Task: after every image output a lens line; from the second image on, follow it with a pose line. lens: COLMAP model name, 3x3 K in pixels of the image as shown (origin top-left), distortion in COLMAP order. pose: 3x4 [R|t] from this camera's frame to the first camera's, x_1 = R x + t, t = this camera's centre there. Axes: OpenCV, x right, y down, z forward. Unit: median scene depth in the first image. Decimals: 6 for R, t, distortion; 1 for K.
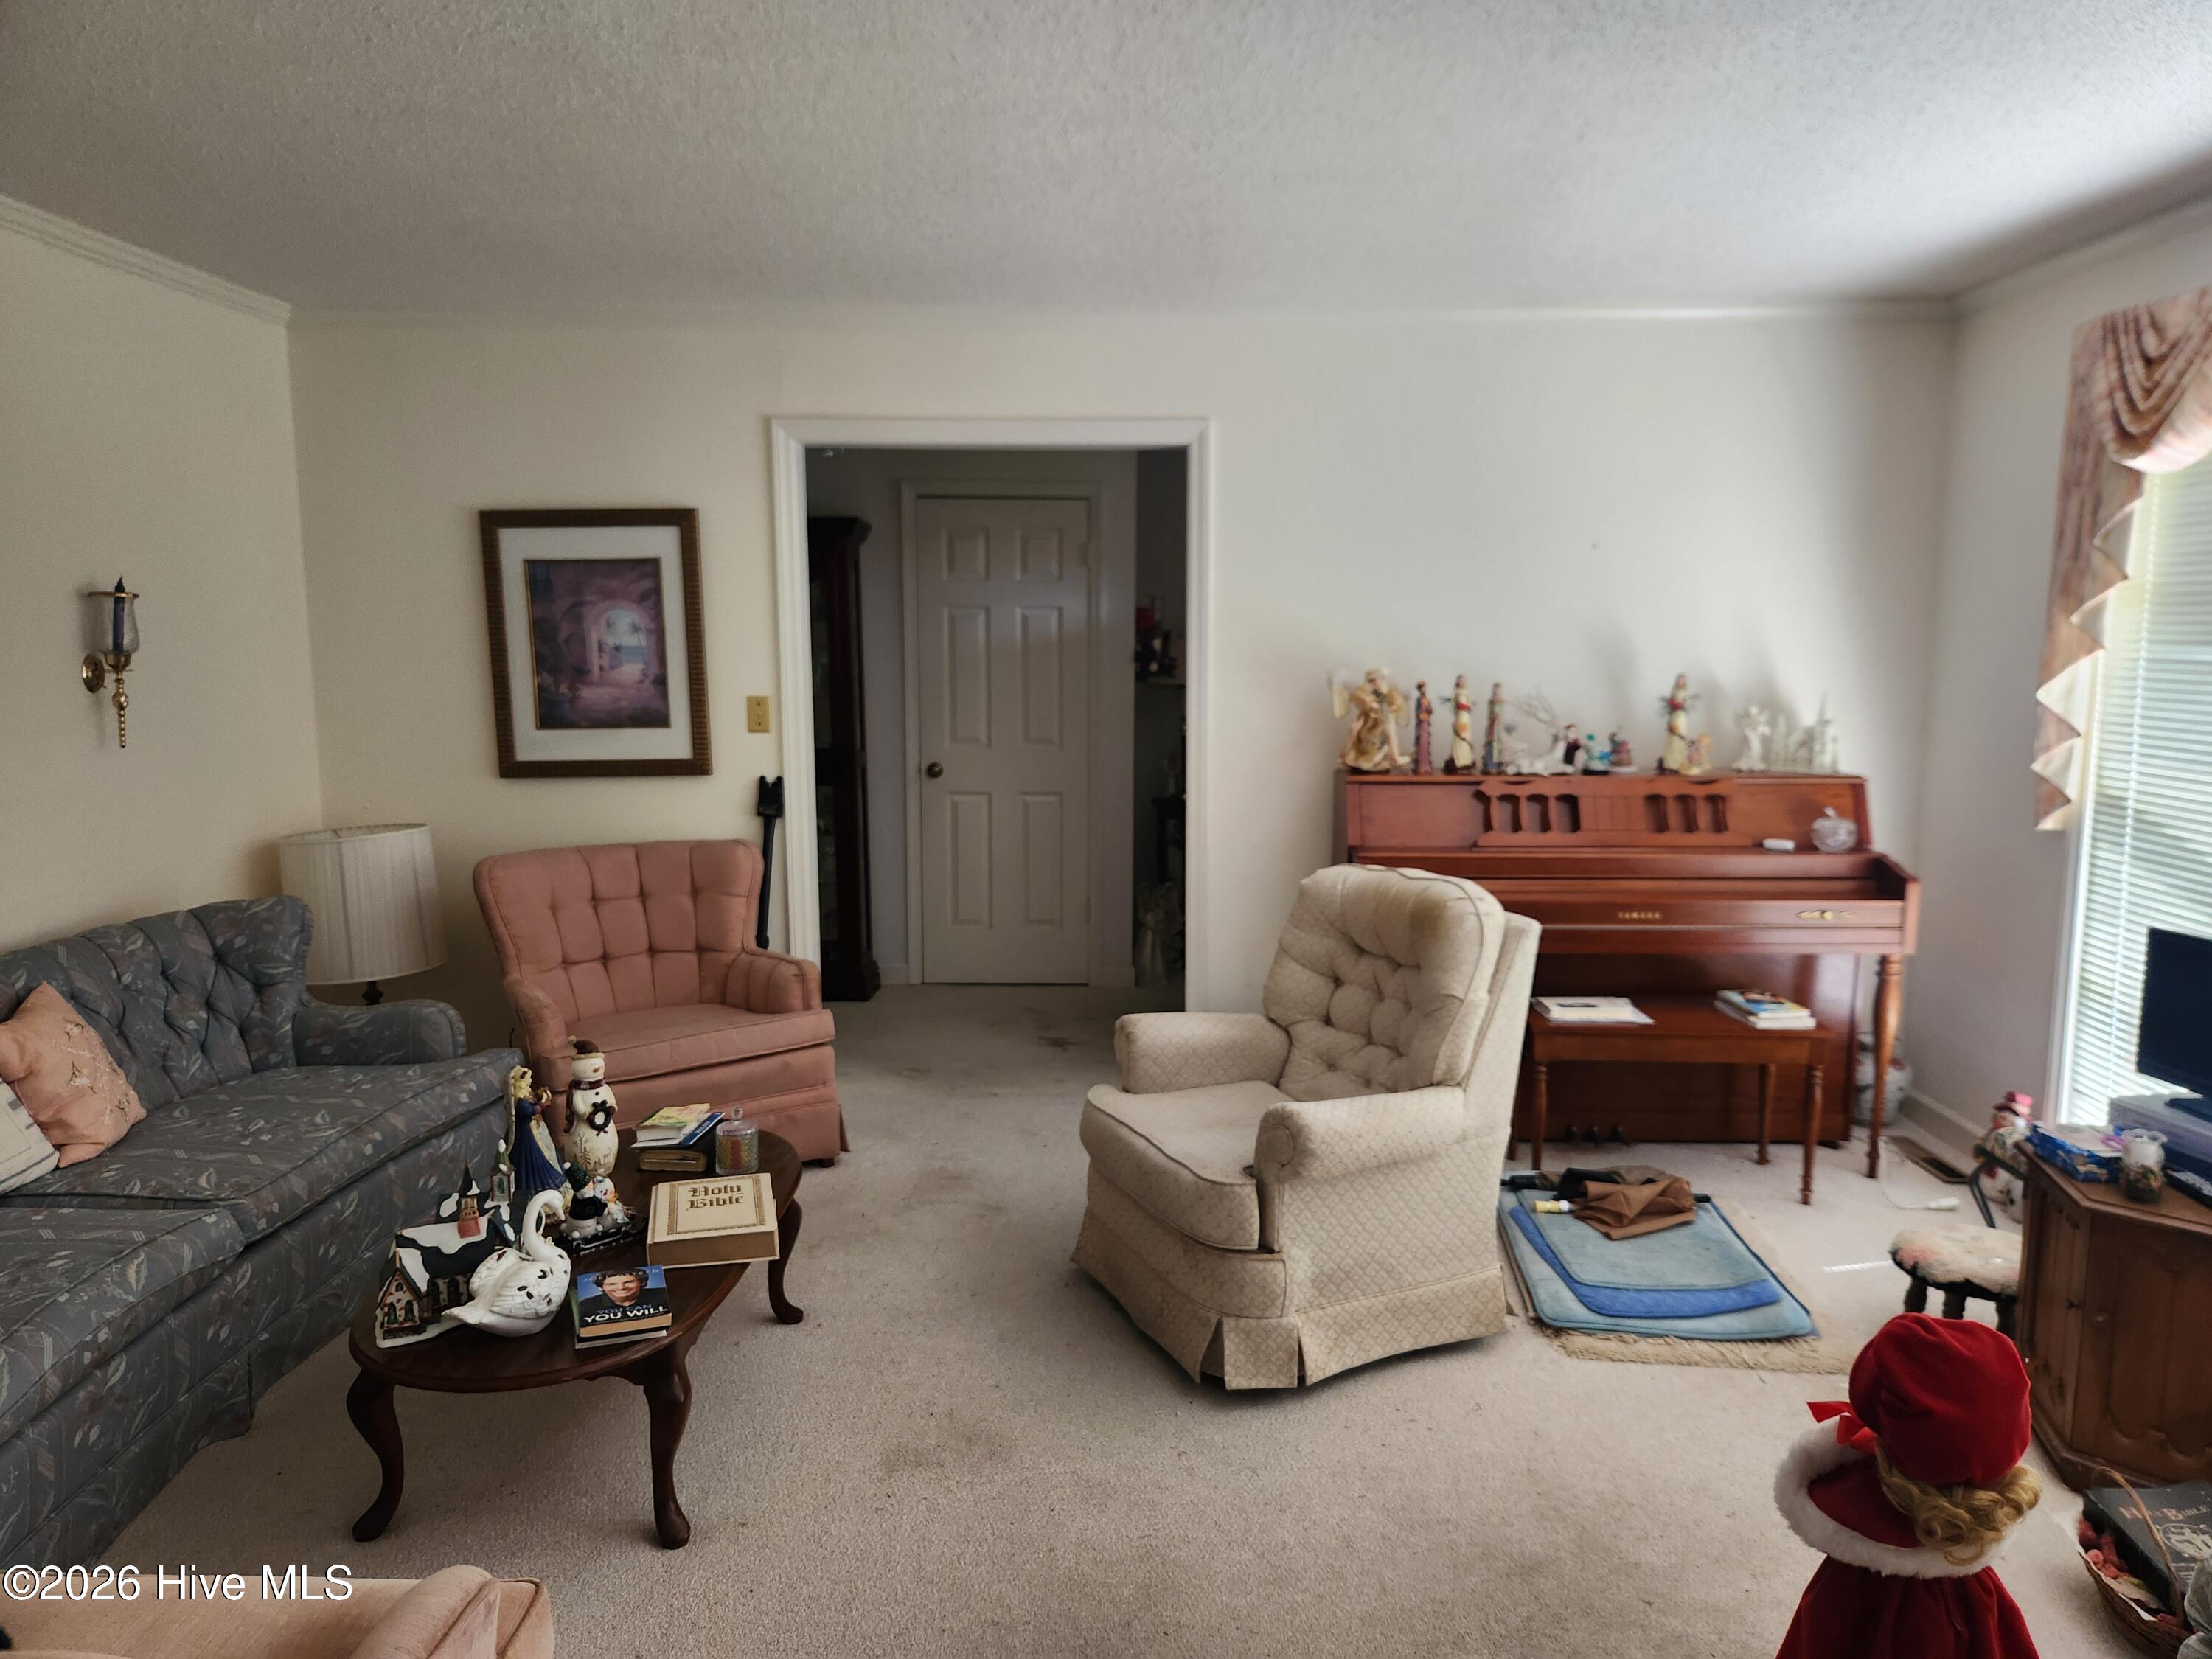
lens RADIAL K [[1477.5, 0, 1106.0], [0, 1477.5, 829.5], [0, 0, 1]] dist [0.076138, -0.074131]
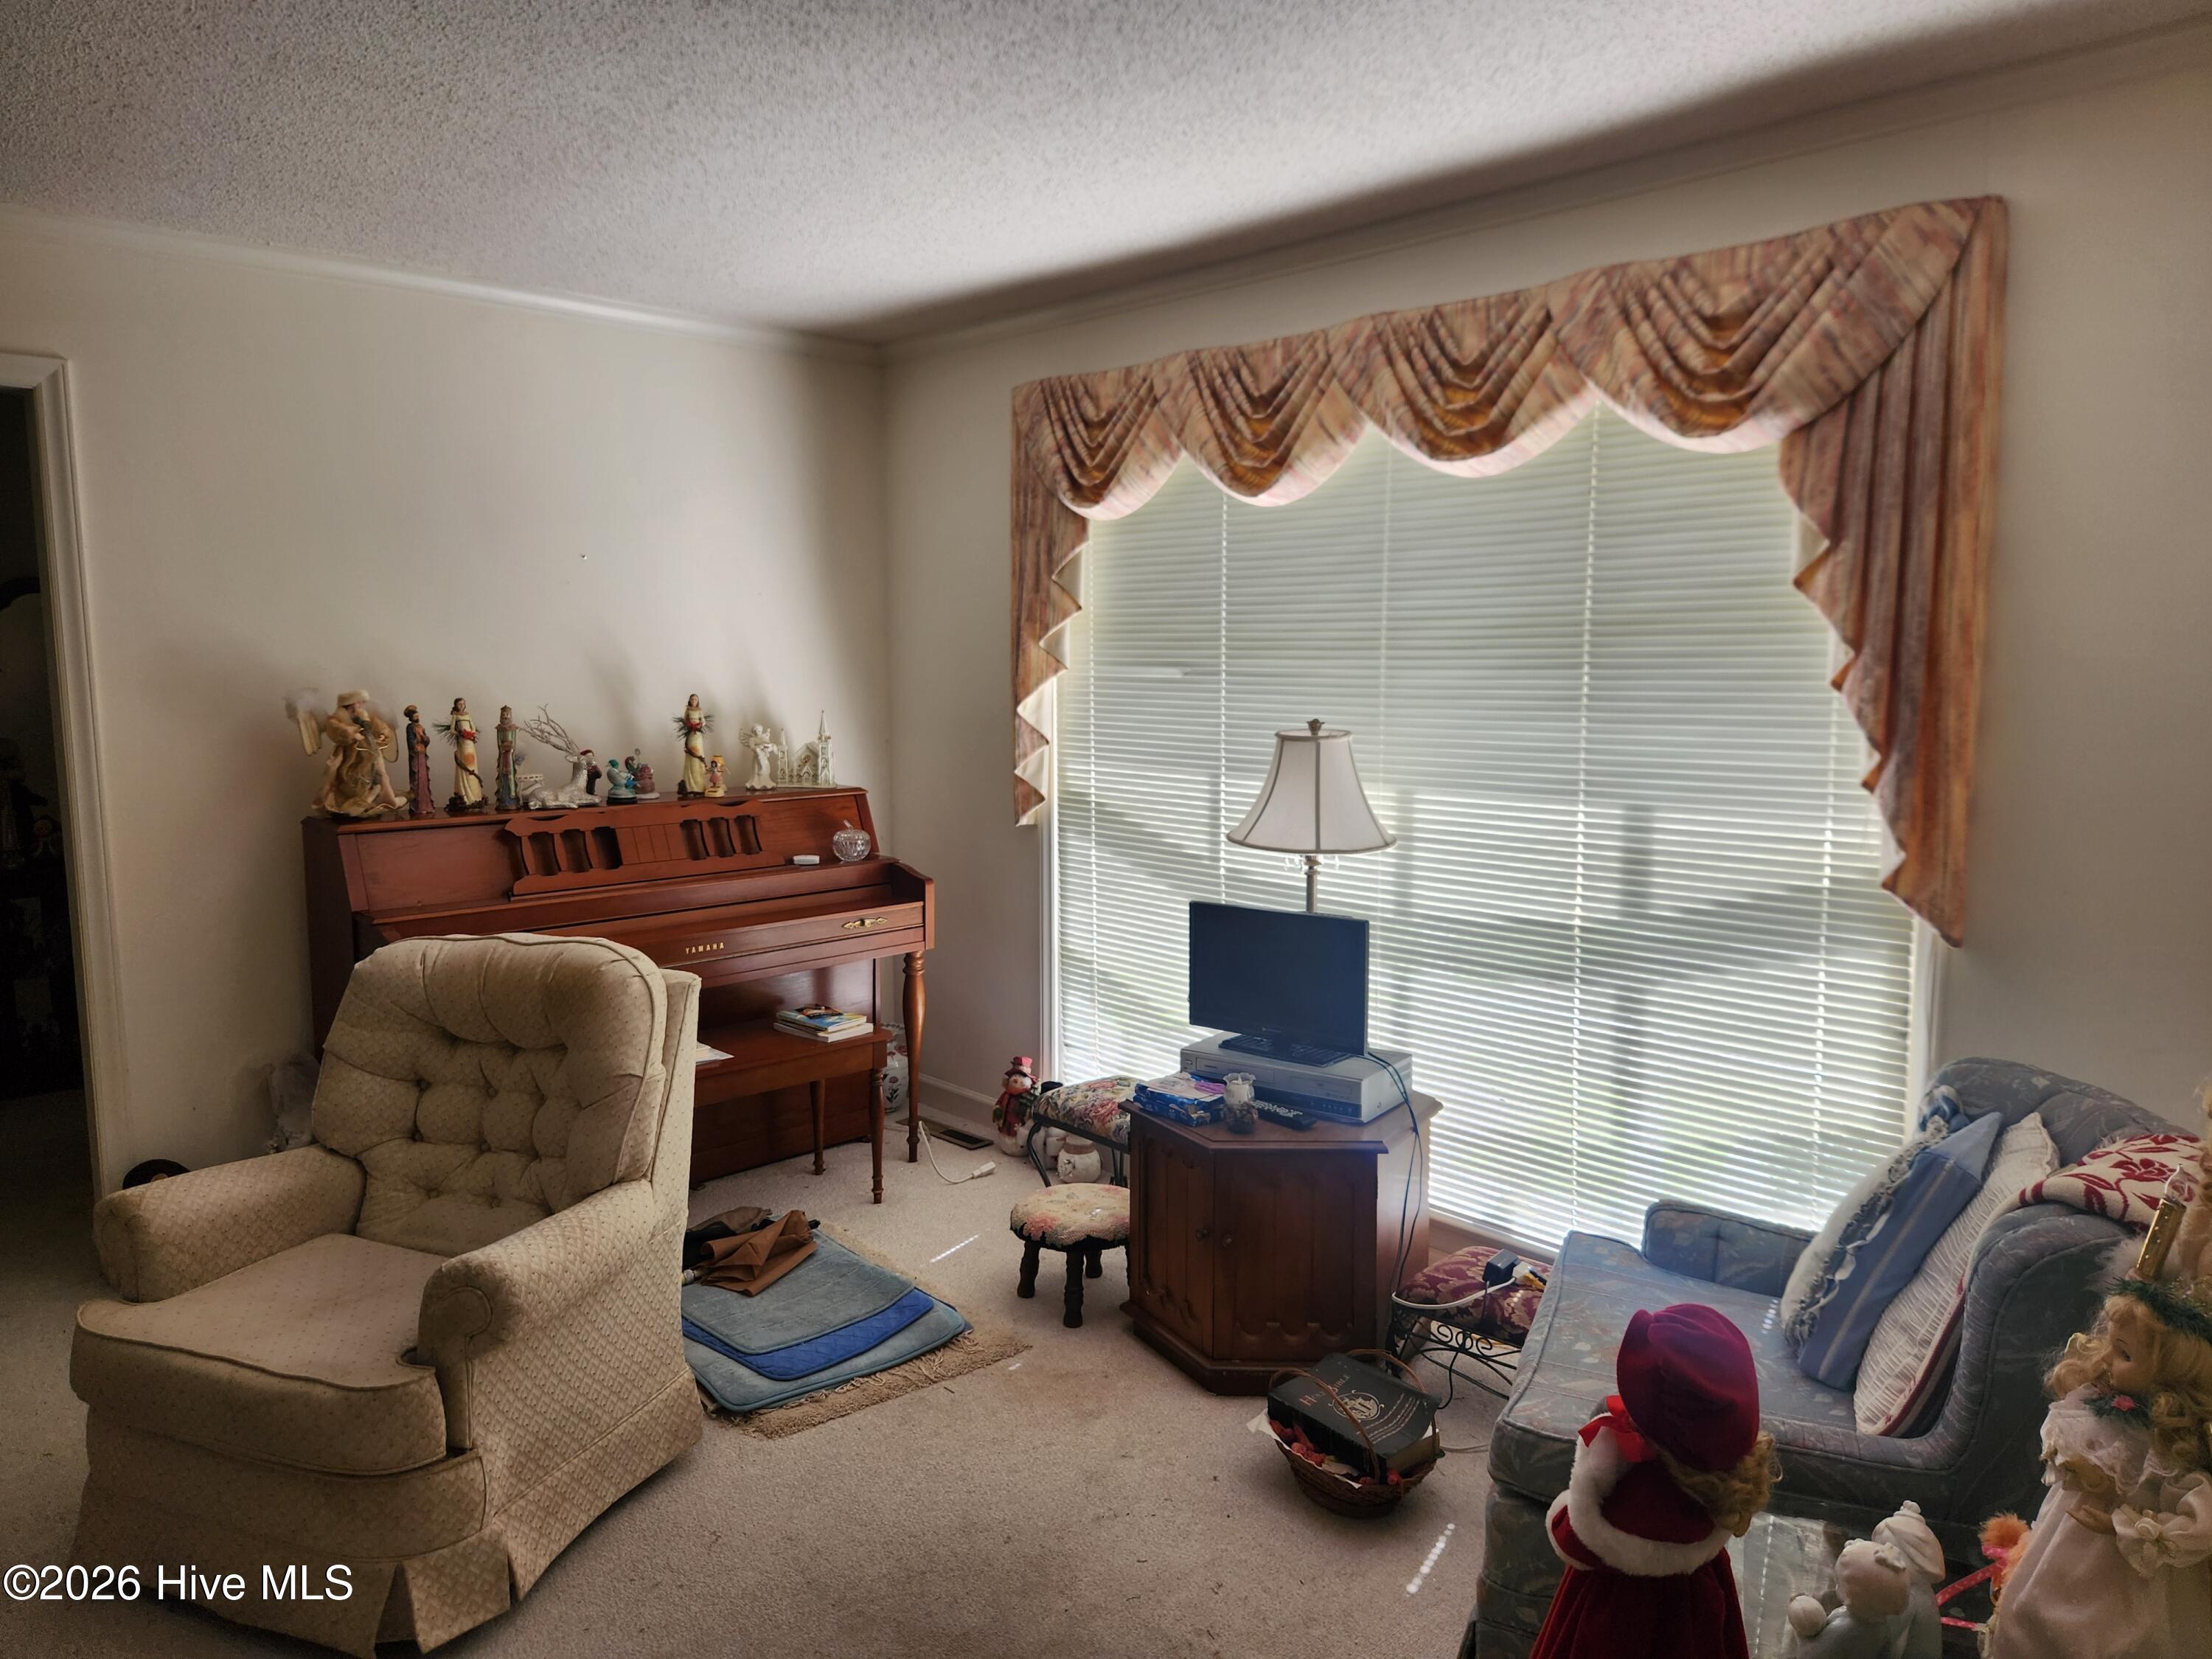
lens RADIAL K [[1490.5, 0, 1106.3], [0, 1490.5, 835.5], [0, 0, 1]] dist [0.081682, -0.080903]
pose [[0.716511, -0.084475, 0.692442, -0.131251], [0.088786, 0.995611, 0.029588, -0.022254], [-0.691903, 0.040279, 0.720866, 0.146238]]
